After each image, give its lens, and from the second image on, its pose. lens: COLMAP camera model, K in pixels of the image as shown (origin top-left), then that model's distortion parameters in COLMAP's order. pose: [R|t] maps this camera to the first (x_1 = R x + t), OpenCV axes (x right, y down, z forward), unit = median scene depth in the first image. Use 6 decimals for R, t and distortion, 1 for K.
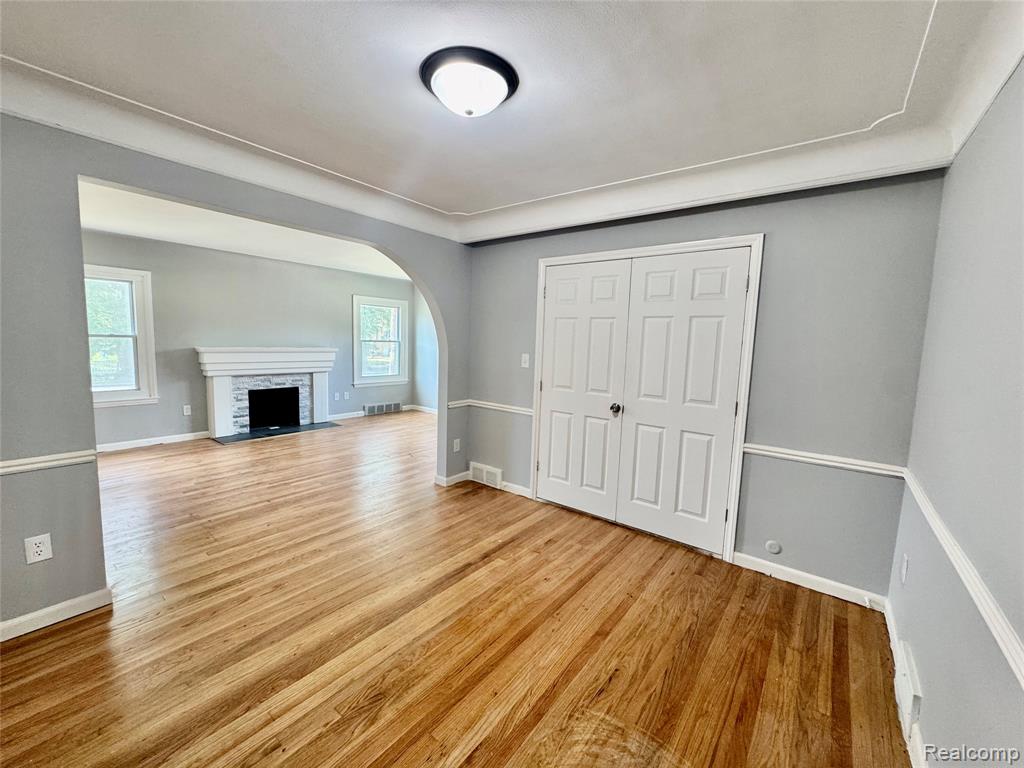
lens RADIAL K [[412.5, 0, 512.0], [0, 412.5, 384.0], [0, 0, 1]] dist [0.000422, -0.000039]
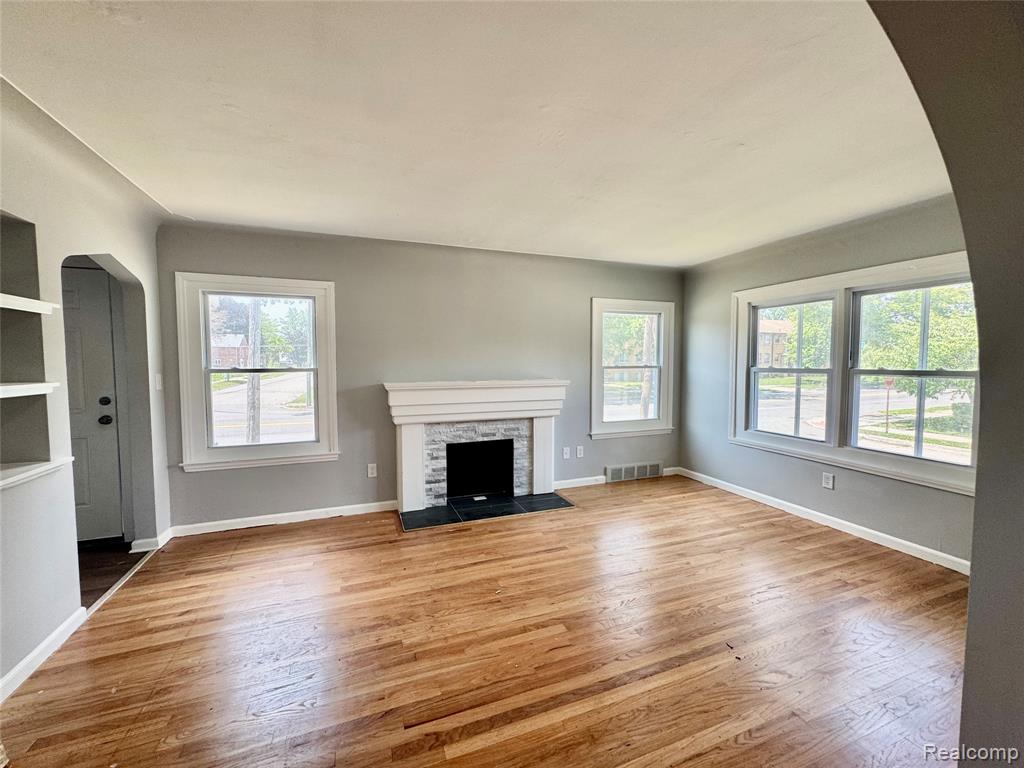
lens RADIAL K [[412.5, 0, 512.0], [0, 412.5, 384.0], [0, 0, 1]] dist [0.000422, -0.000039]
pose [[0.856570, -0.002224, -0.516026, -0.182880], [-0.026032, 0.998531, -0.047515, -0.052432], [0.515373, 0.054133, 0.855254, 0.444037]]
